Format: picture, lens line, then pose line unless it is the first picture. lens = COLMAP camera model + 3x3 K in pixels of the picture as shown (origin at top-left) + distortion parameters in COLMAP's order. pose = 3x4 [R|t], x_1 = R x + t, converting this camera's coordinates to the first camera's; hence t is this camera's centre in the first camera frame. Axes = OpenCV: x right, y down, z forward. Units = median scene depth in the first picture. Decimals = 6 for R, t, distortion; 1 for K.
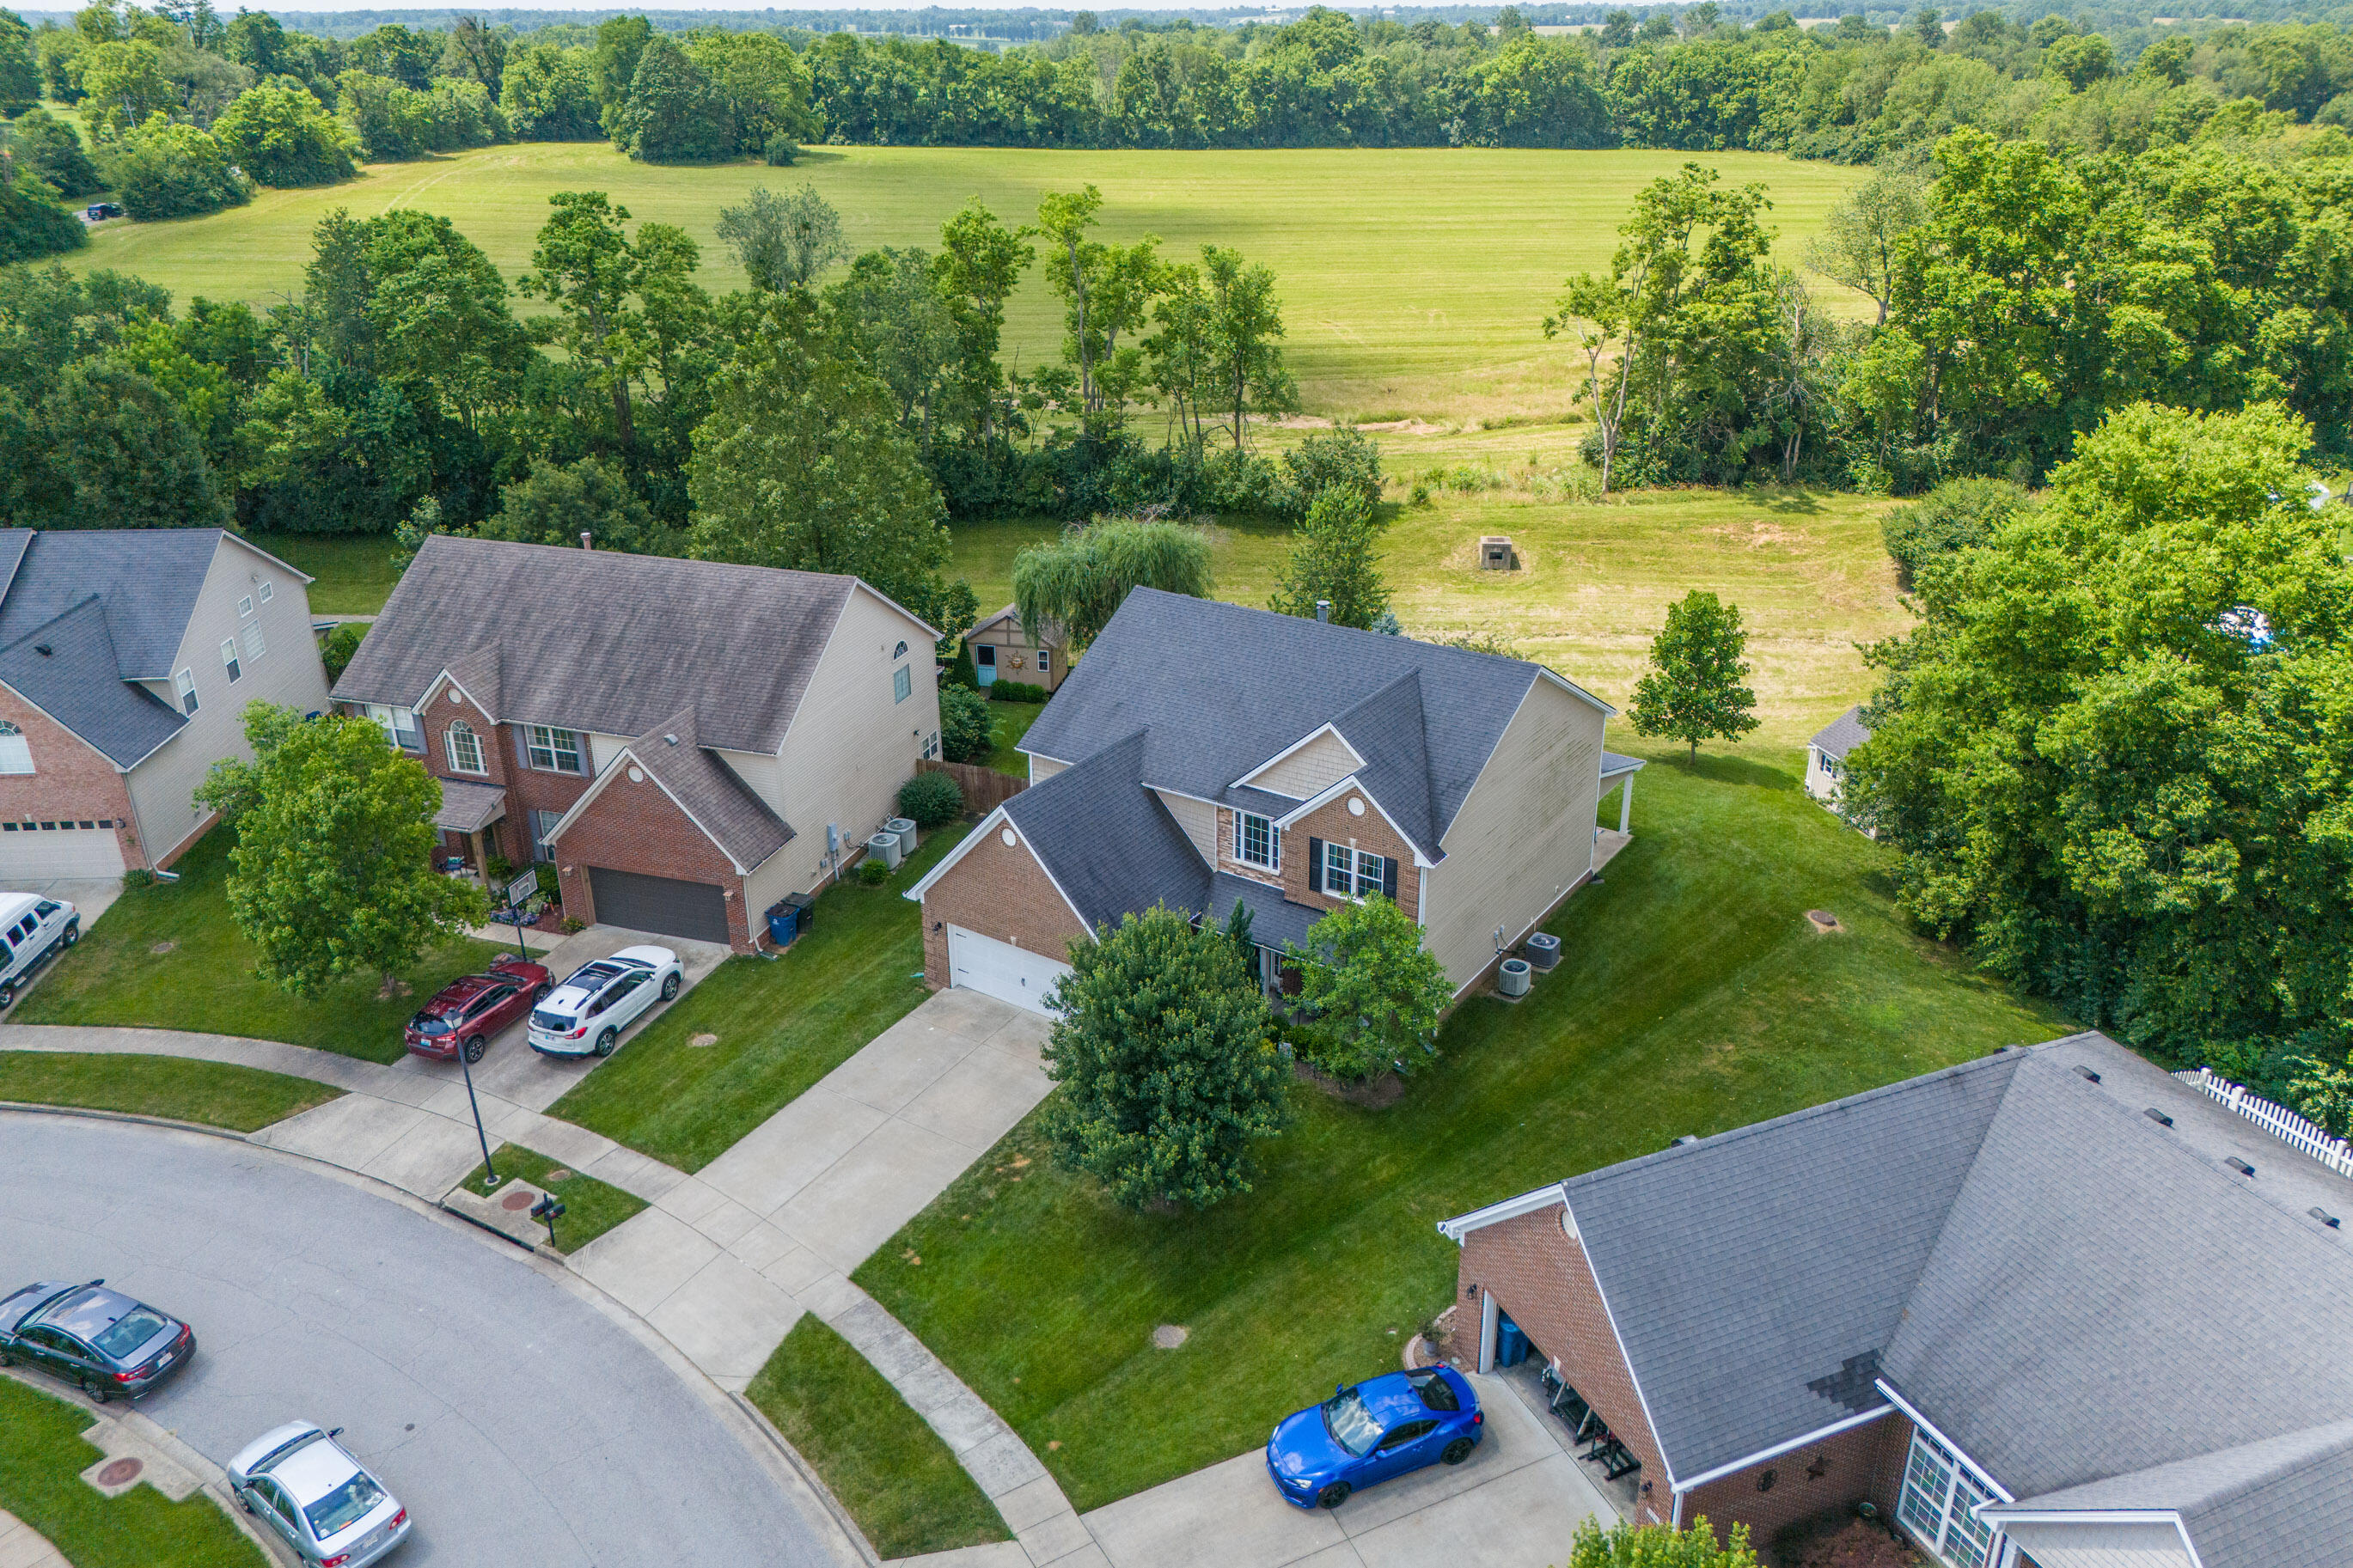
lens RADIAL K [[1722.7, 0, 1176.5], [0, 1722.7, 784.0], [0, 0, 1]] dist [0.037214, -0.003625]
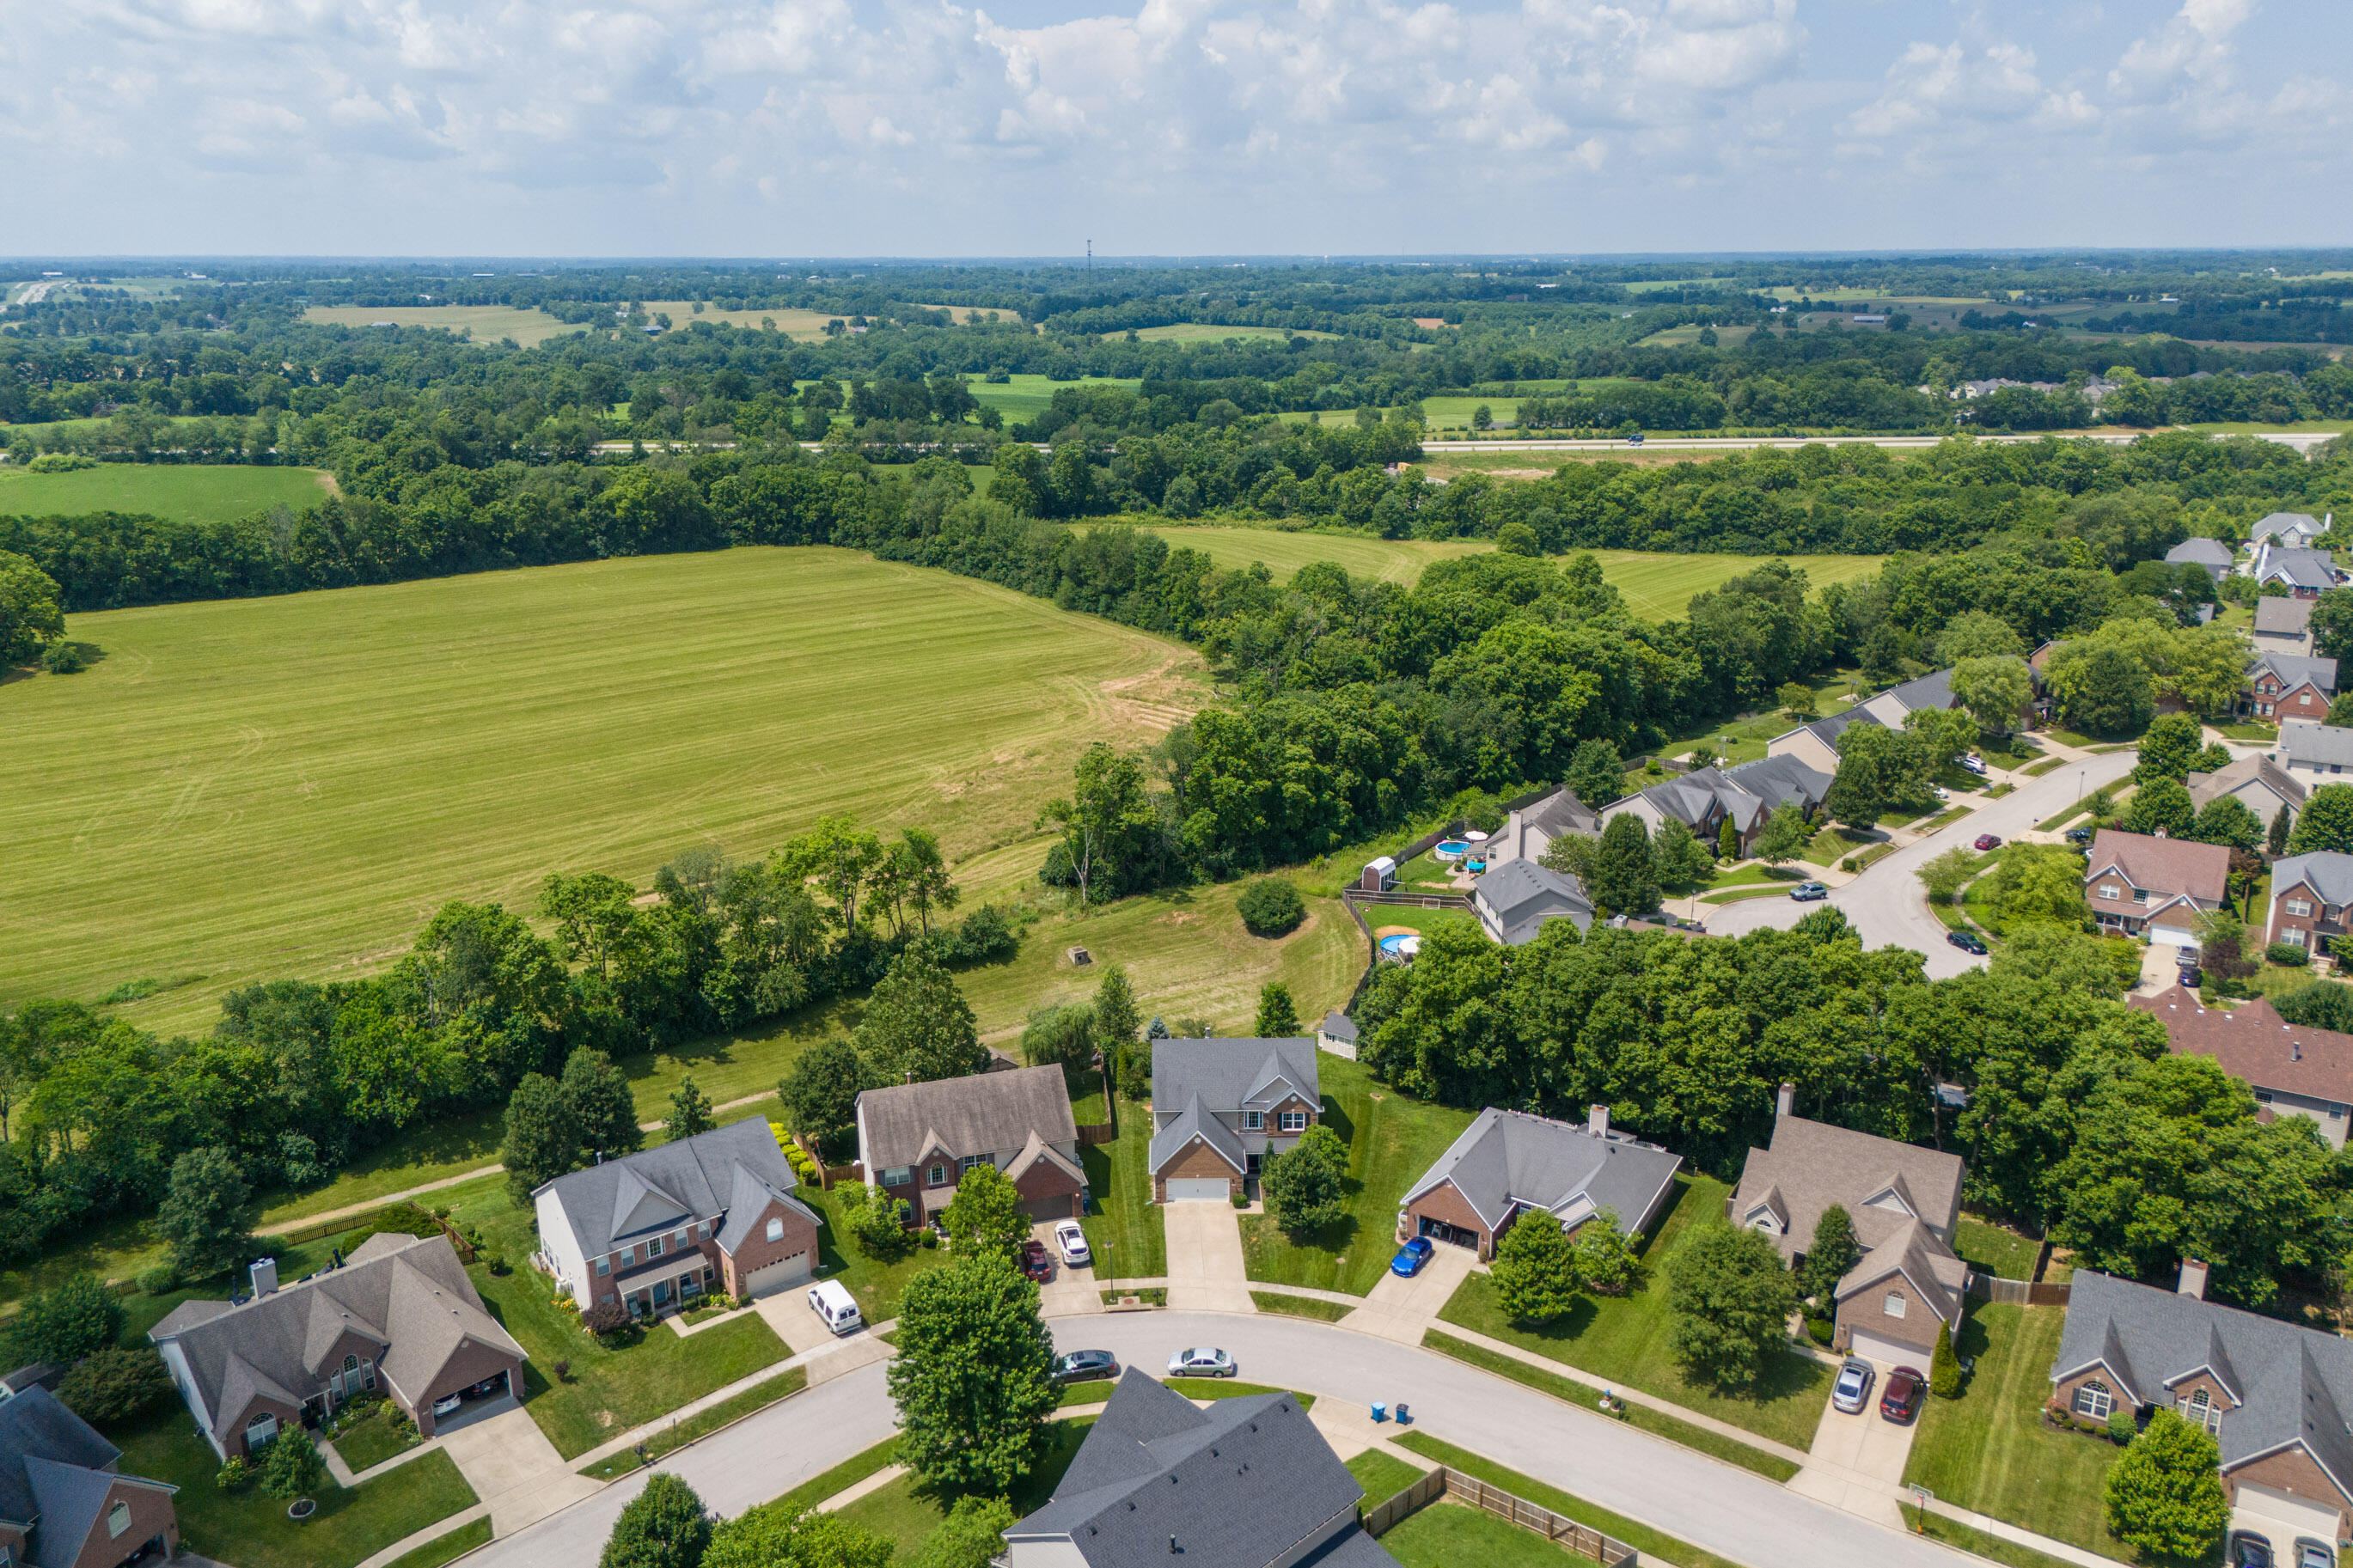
lens RADIAL K [[1729.1, 0, 1161.1], [0, 1729.1, 692.9], [0, 0, 1]] dist [0.067399, -0.086131]
pose [[0.822523, -0.133480, 0.552846, -0.767427], [0.231904, 0.966302, -0.111721, -0.178093], [-0.519304, 0.220100, 0.825760, -0.727006]]
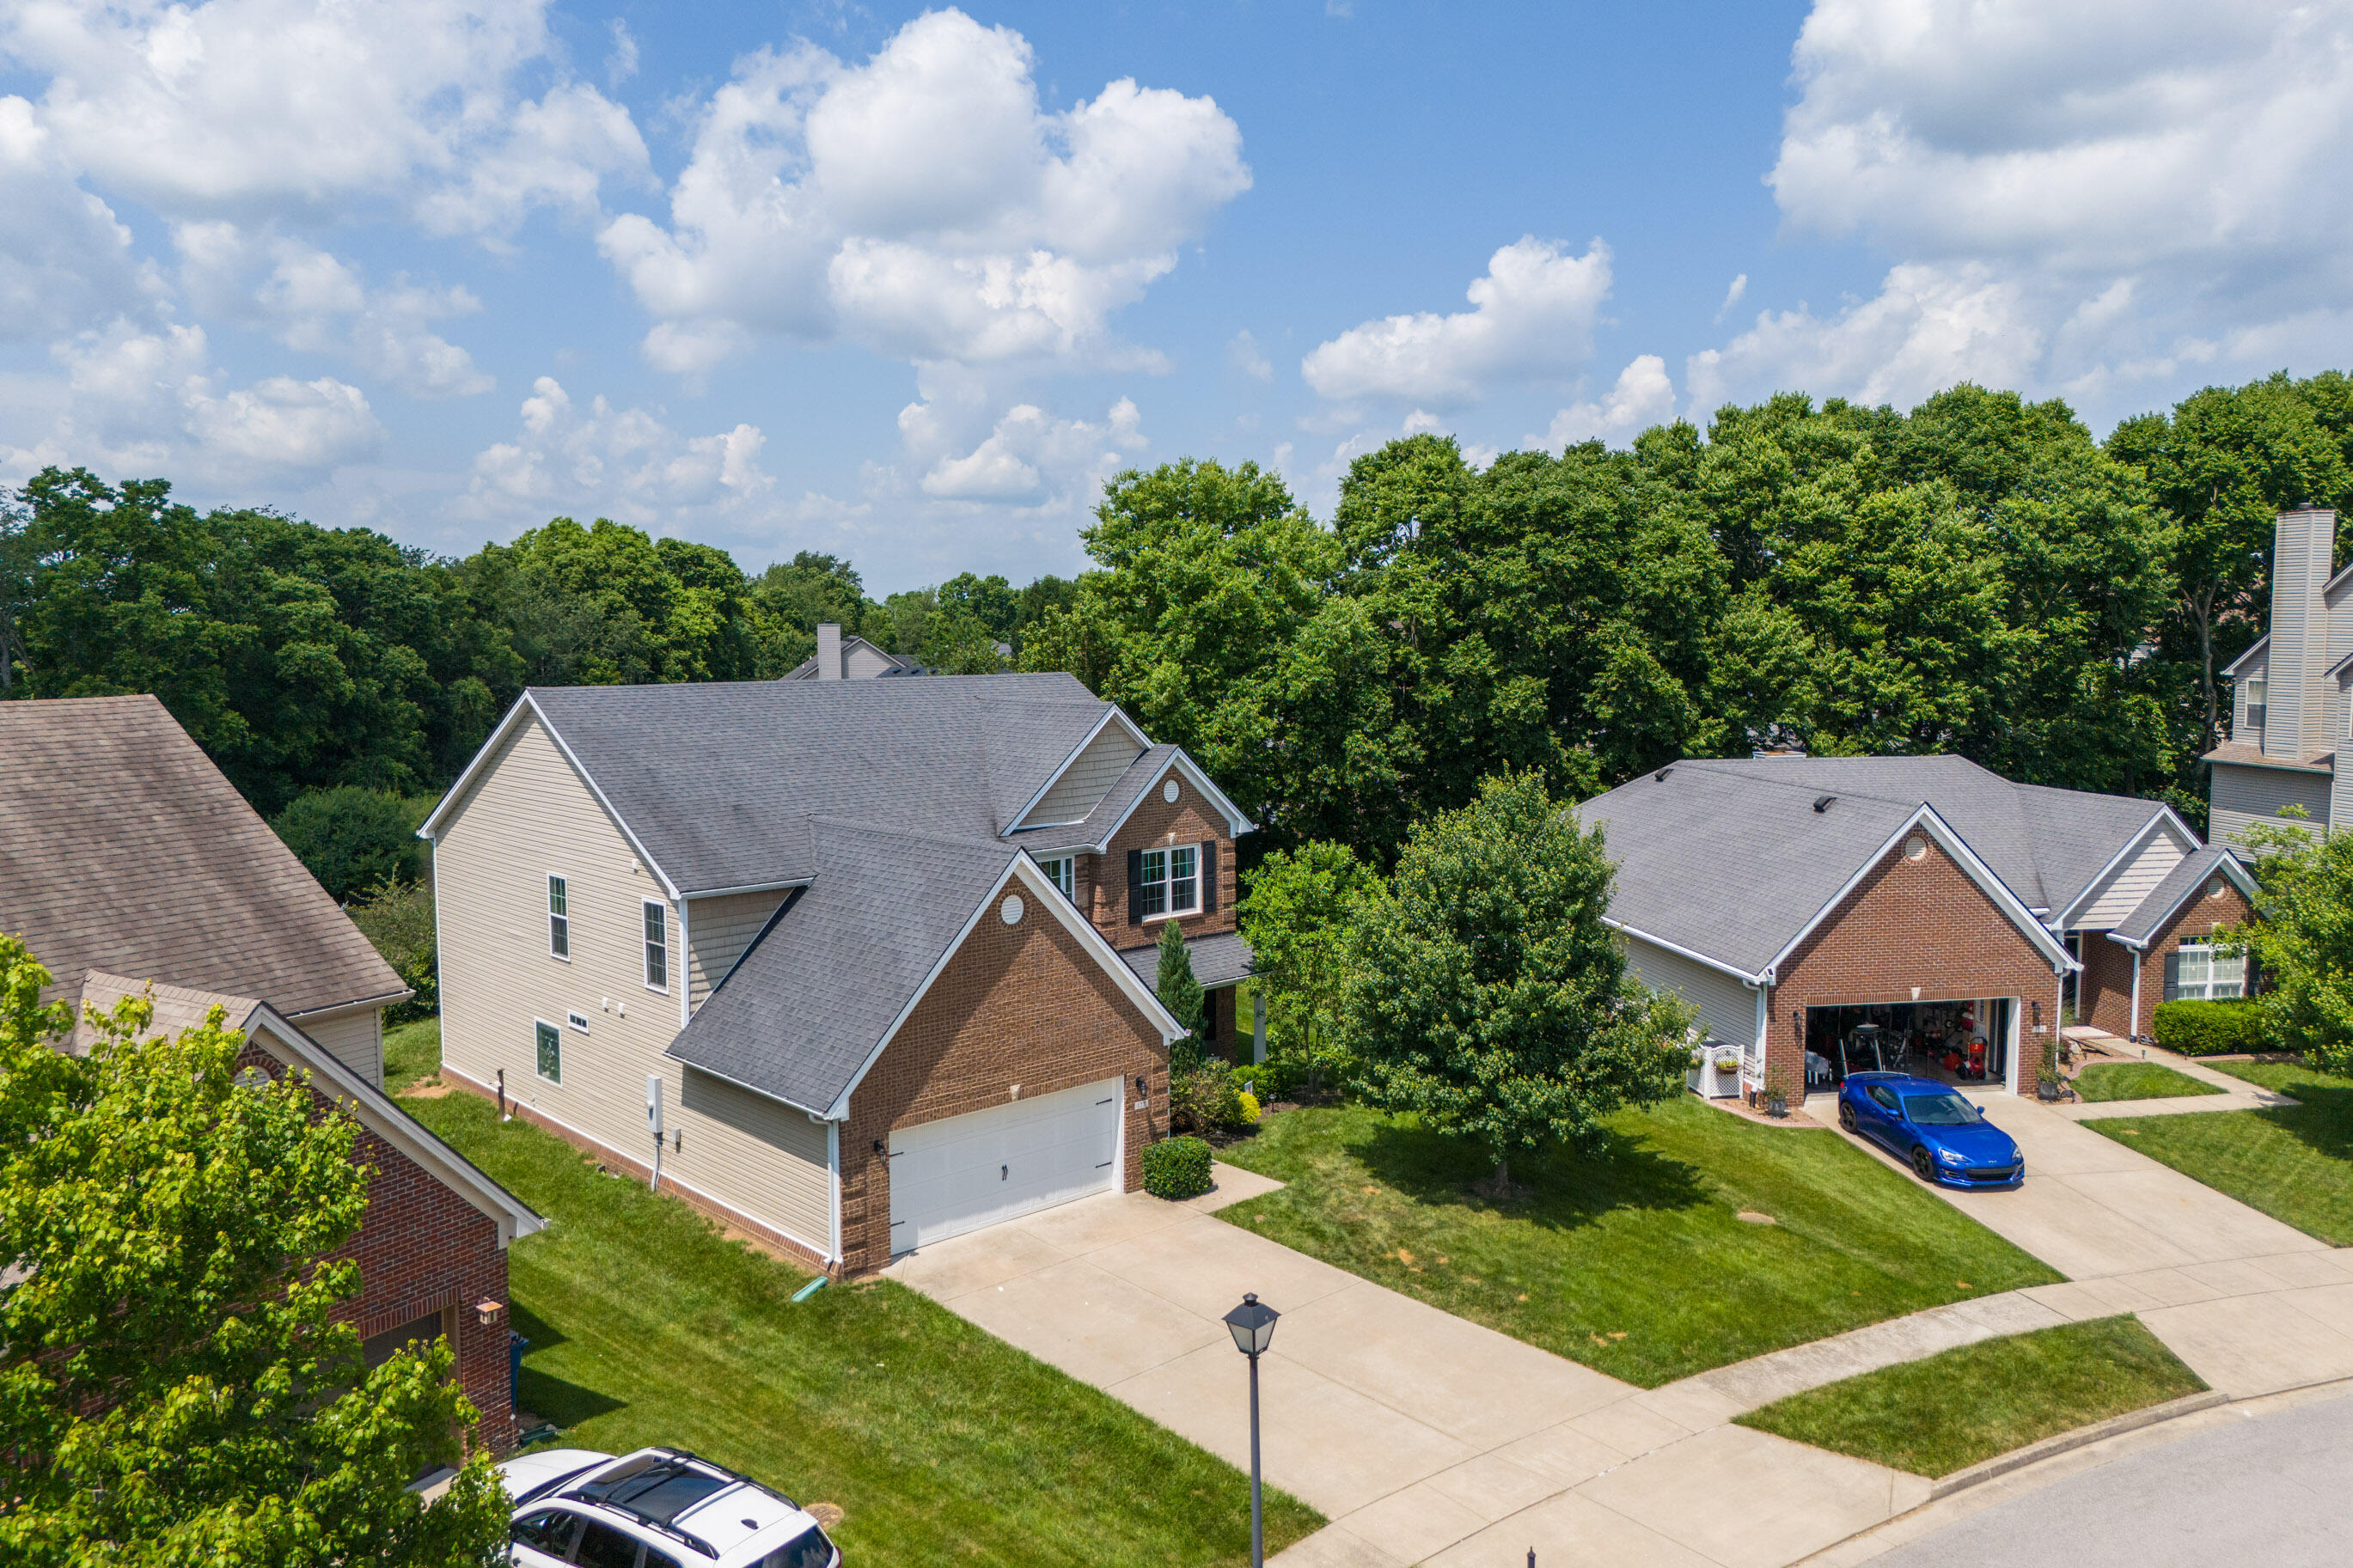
lens RADIAL K [[1735.5, 0, 1176.5], [0, 1735.5, 784.0], [0, 0, 1]] dist [0.038943, -0.001392]
pose [[0.221166, -0.083808, 0.971629, -0.314020], [0.395789, 0.918277, -0.010884, 0.008807], [-0.891312, 0.386967, 0.236262, 0.349684]]
